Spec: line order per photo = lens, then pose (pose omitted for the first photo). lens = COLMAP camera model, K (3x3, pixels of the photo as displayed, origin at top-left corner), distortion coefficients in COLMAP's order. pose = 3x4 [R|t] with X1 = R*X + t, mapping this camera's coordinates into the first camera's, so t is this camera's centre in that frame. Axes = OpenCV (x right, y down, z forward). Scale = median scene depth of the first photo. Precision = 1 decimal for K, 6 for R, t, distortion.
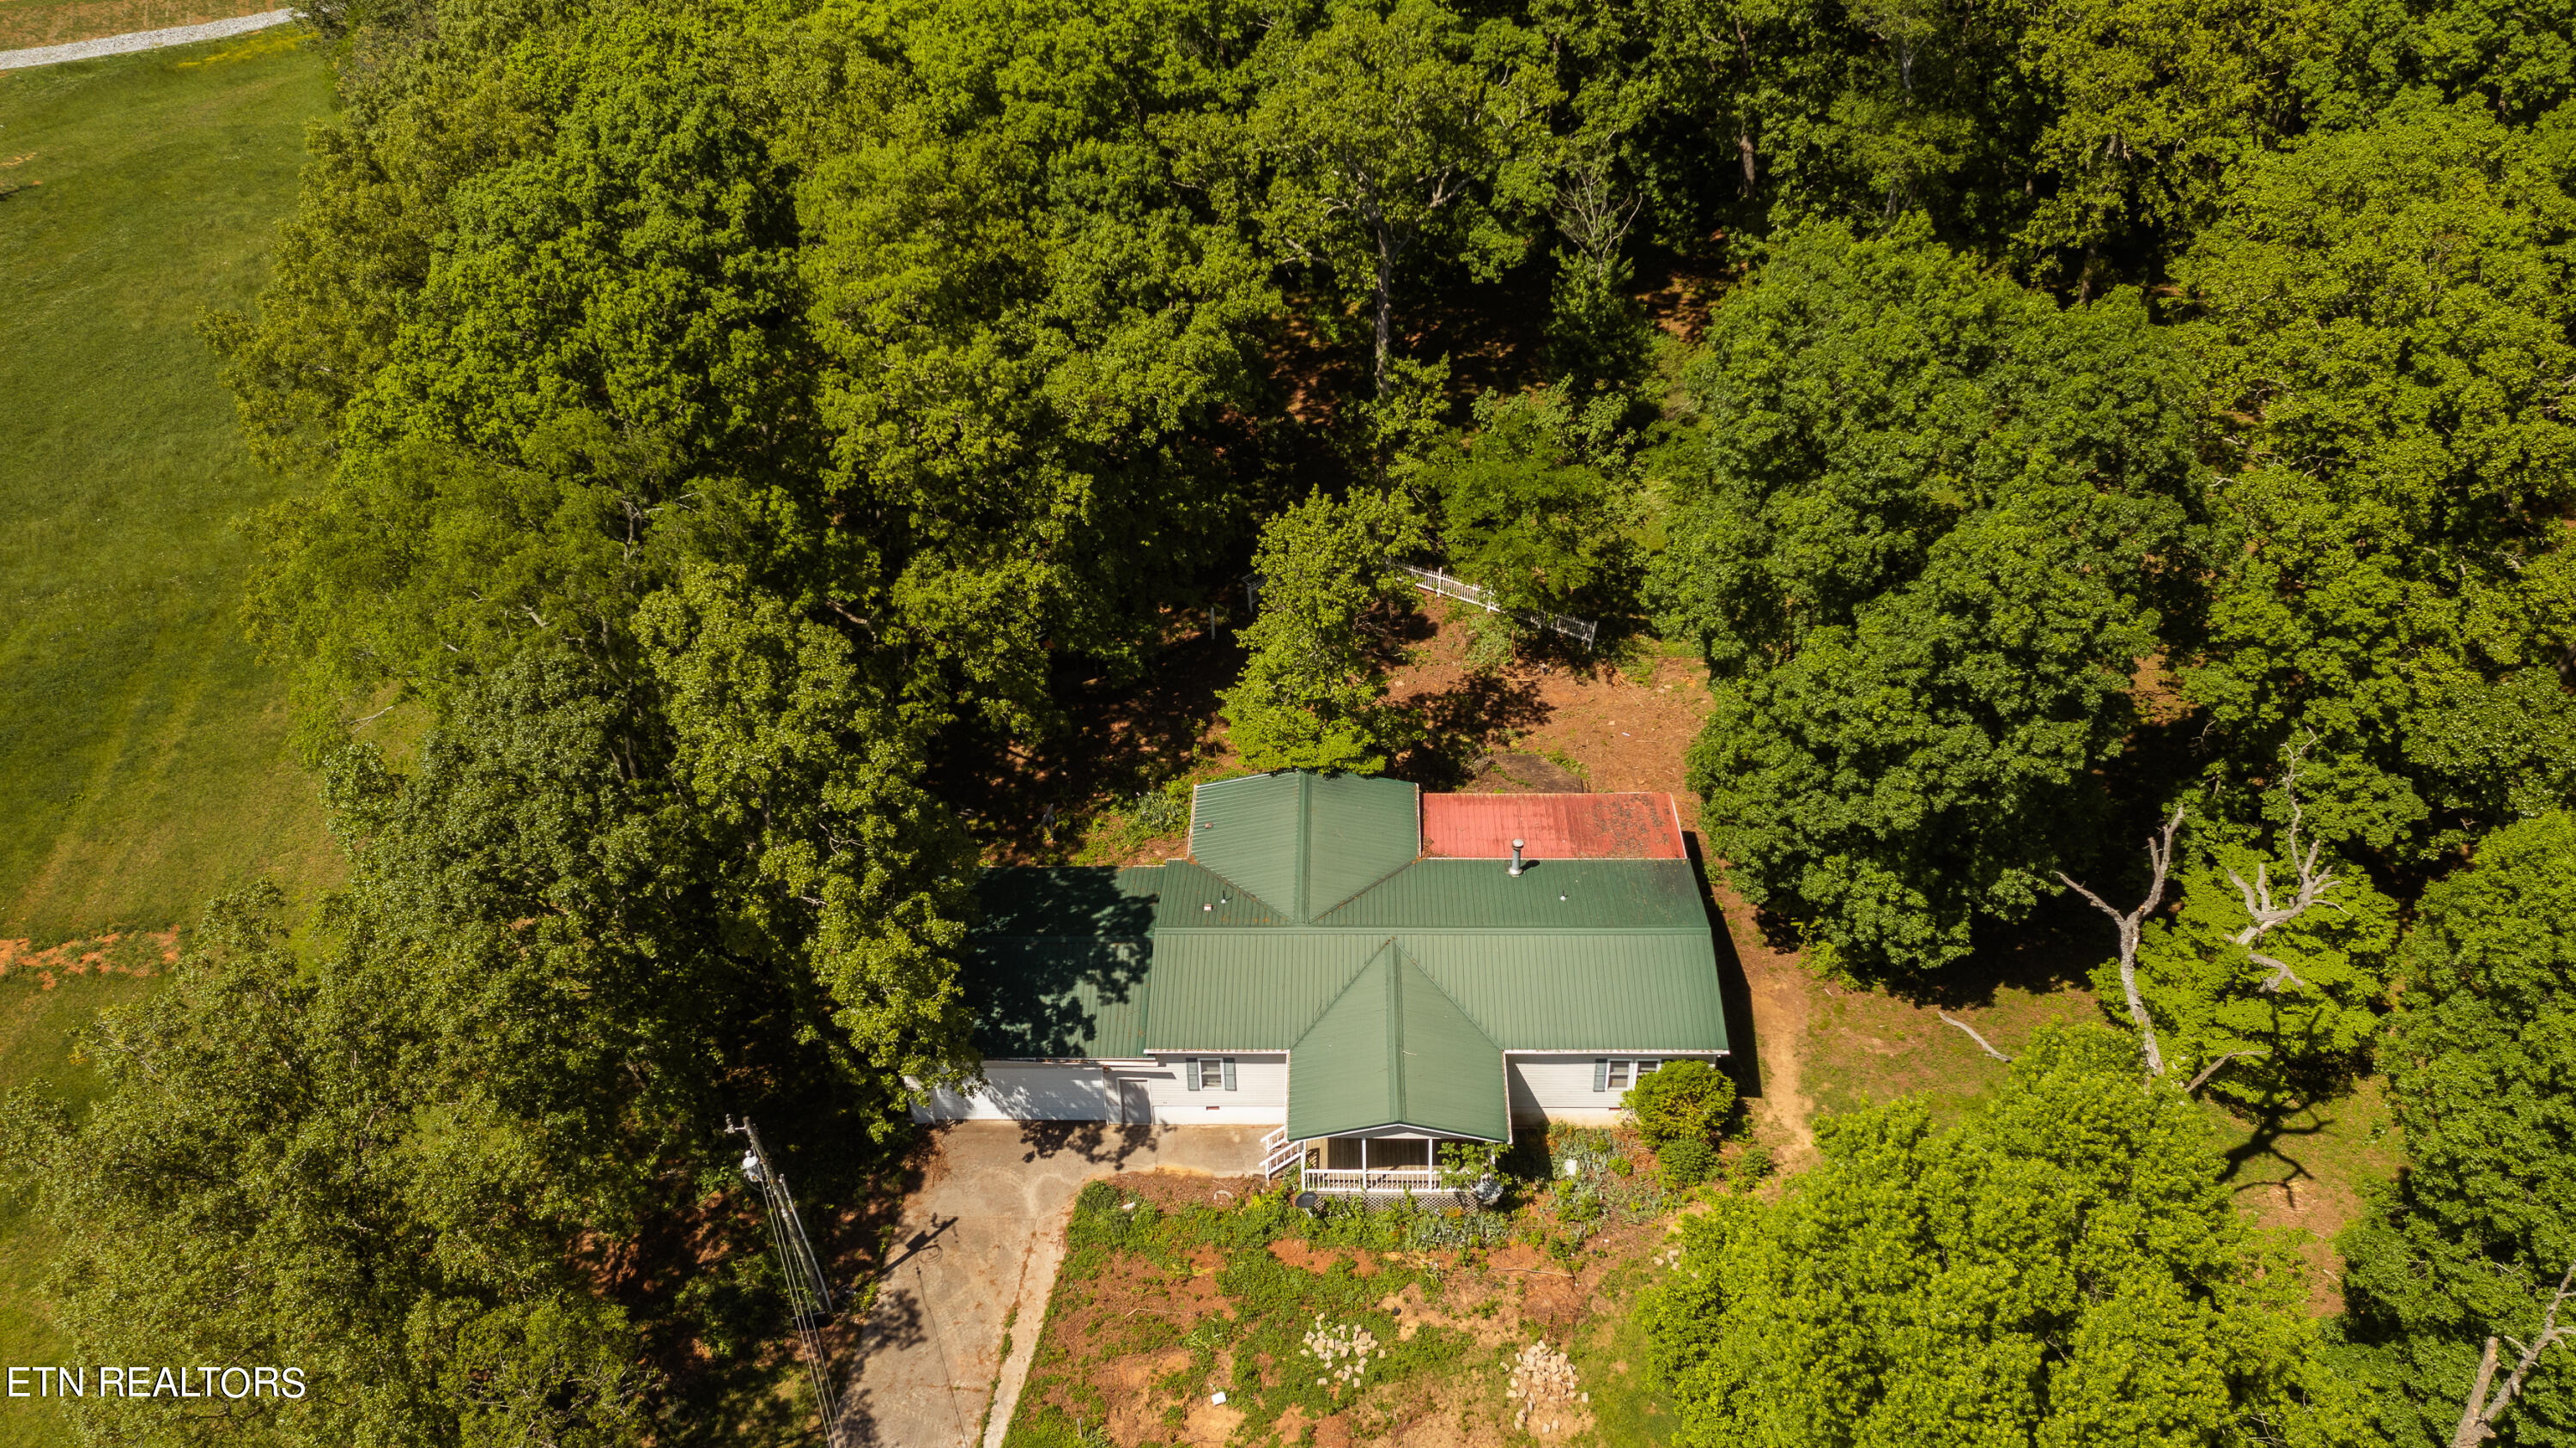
lens RADIAL K [[2016.0, 0, 1273.5], [0, 2016.0, 739.5], [0, 0, 1]] dist [-0.008927, 0.000385]
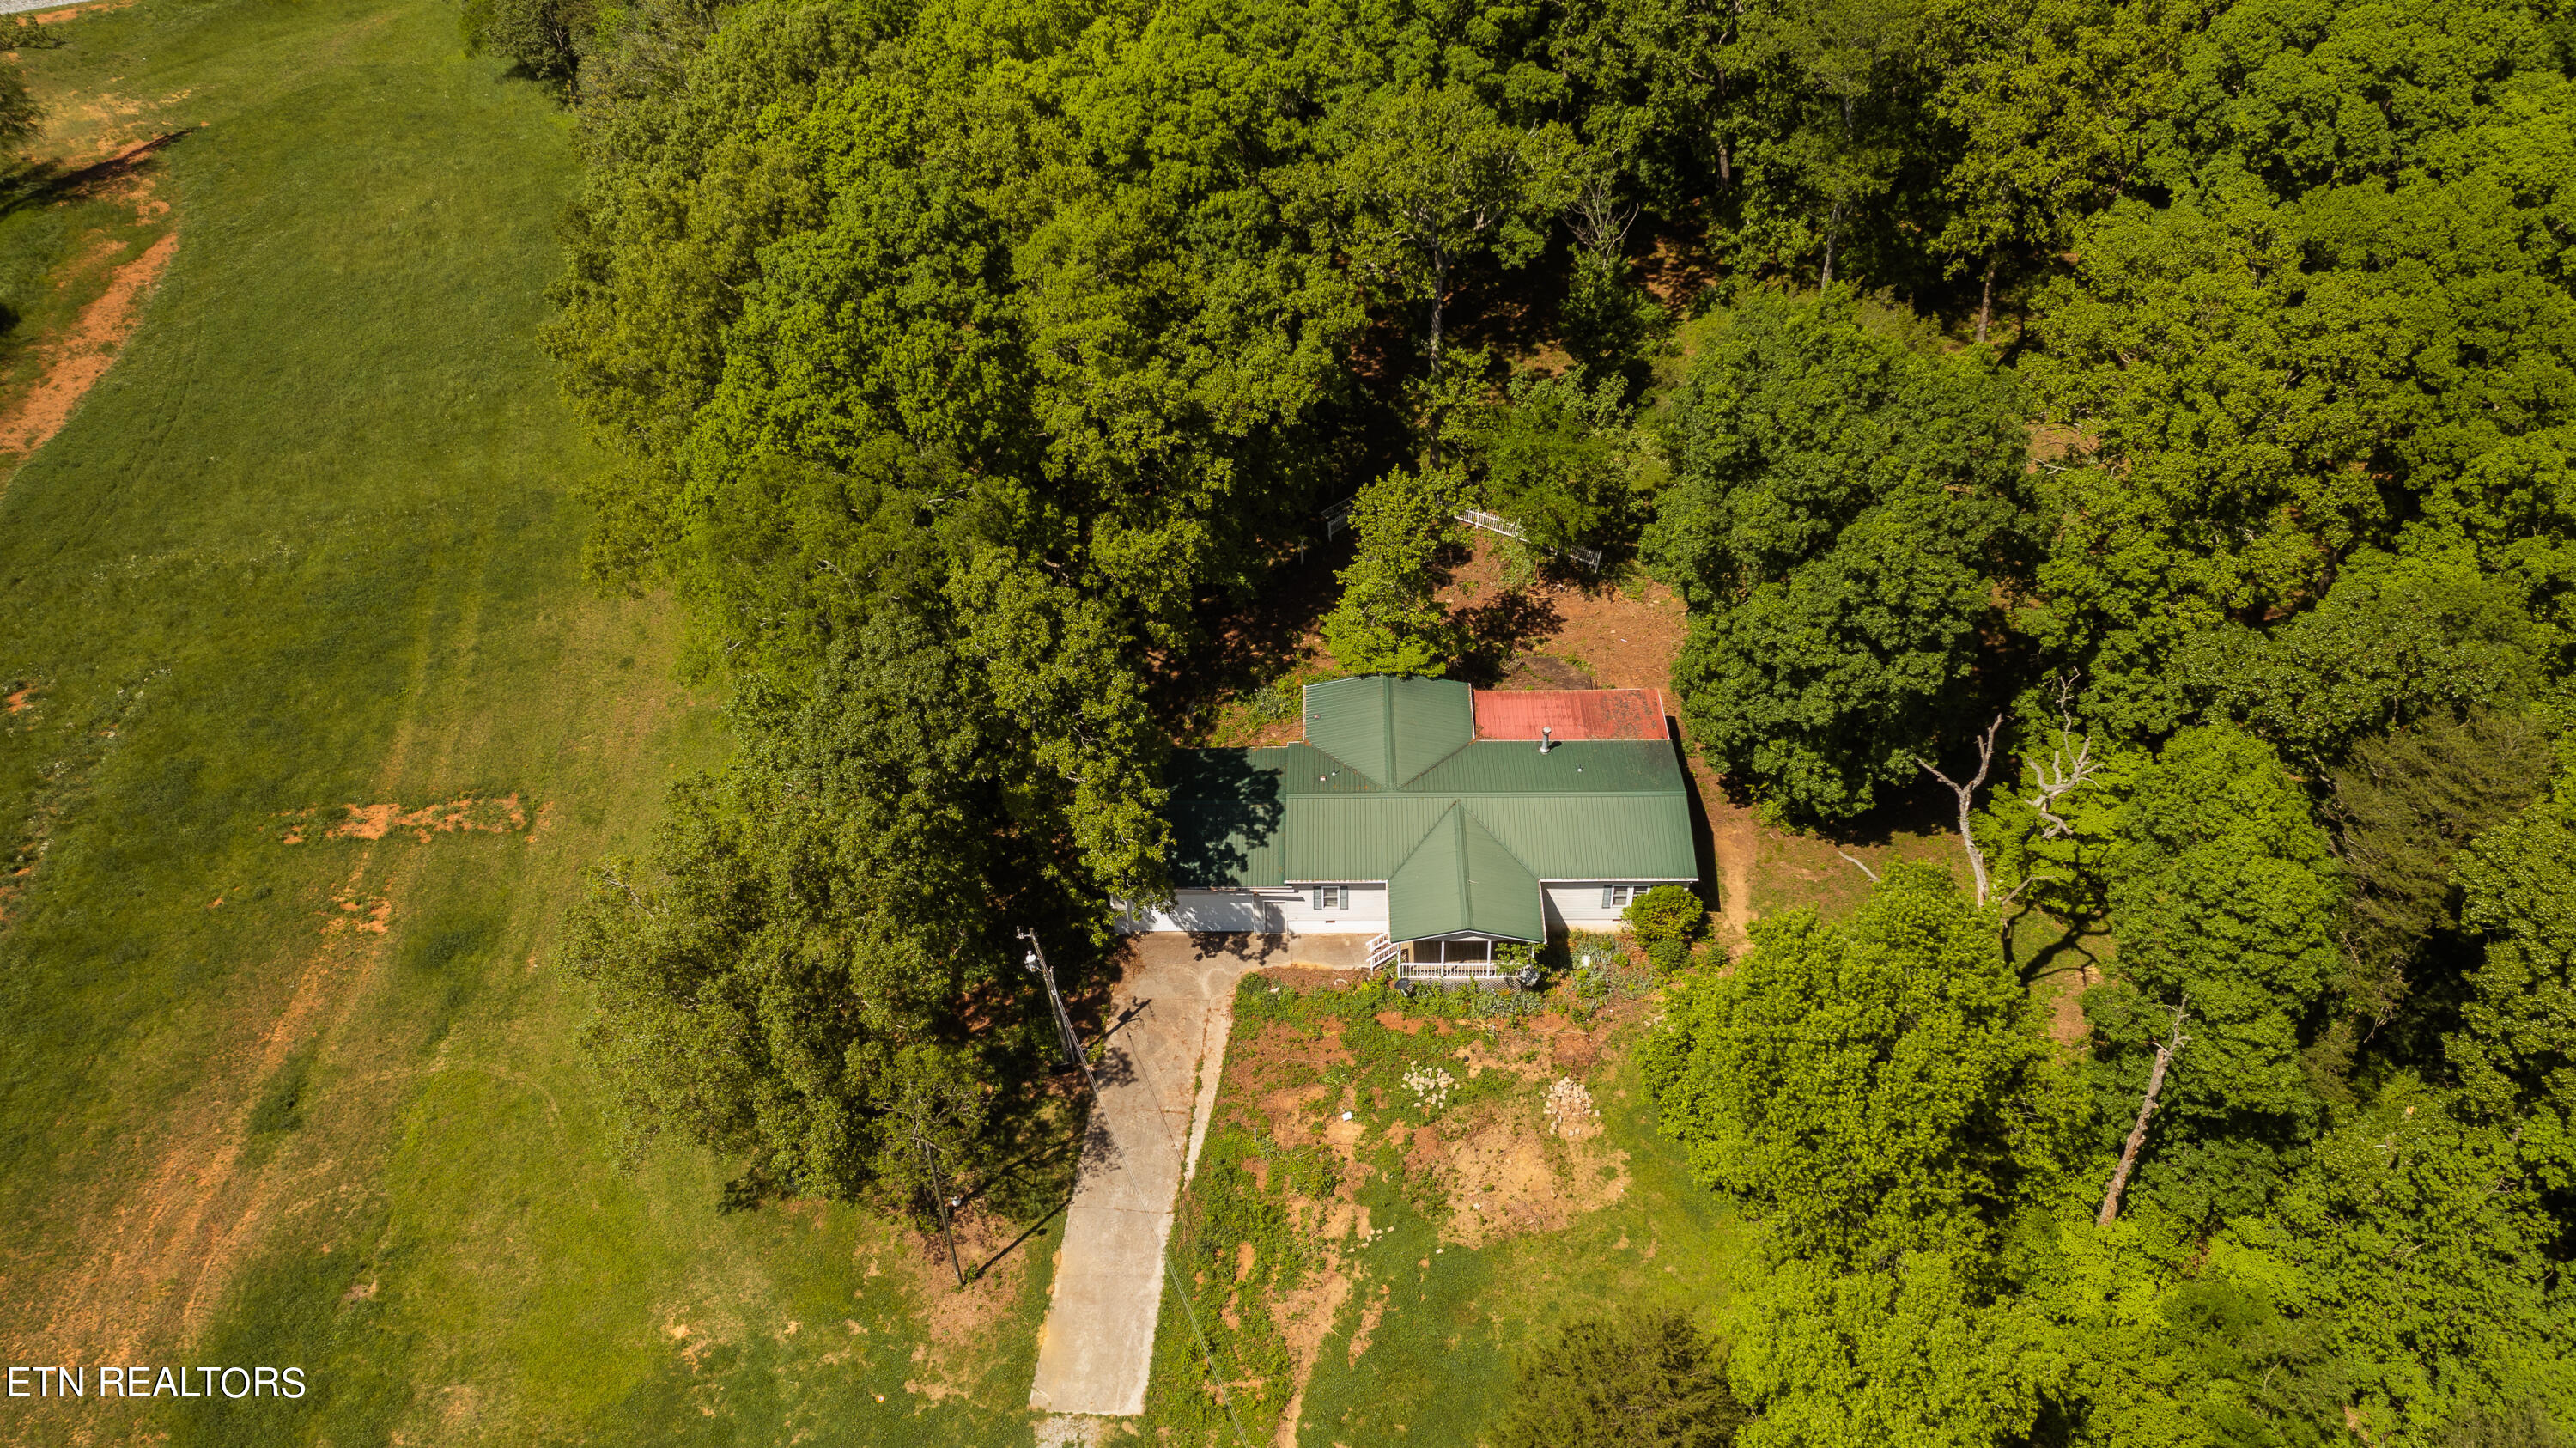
lens RADIAL K [[2016.0, 0, 1273.5], [0, 2016.0, 739.5], [0, 0, 1]] dist [-0.008927, 0.000385]
pose [[0.999944, -0.006416, 0.008409, -0.080924], [0.005721, 0.996758, 0.080254, -0.056343], [-0.008897, -0.080201, 0.996739, -0.387911]]
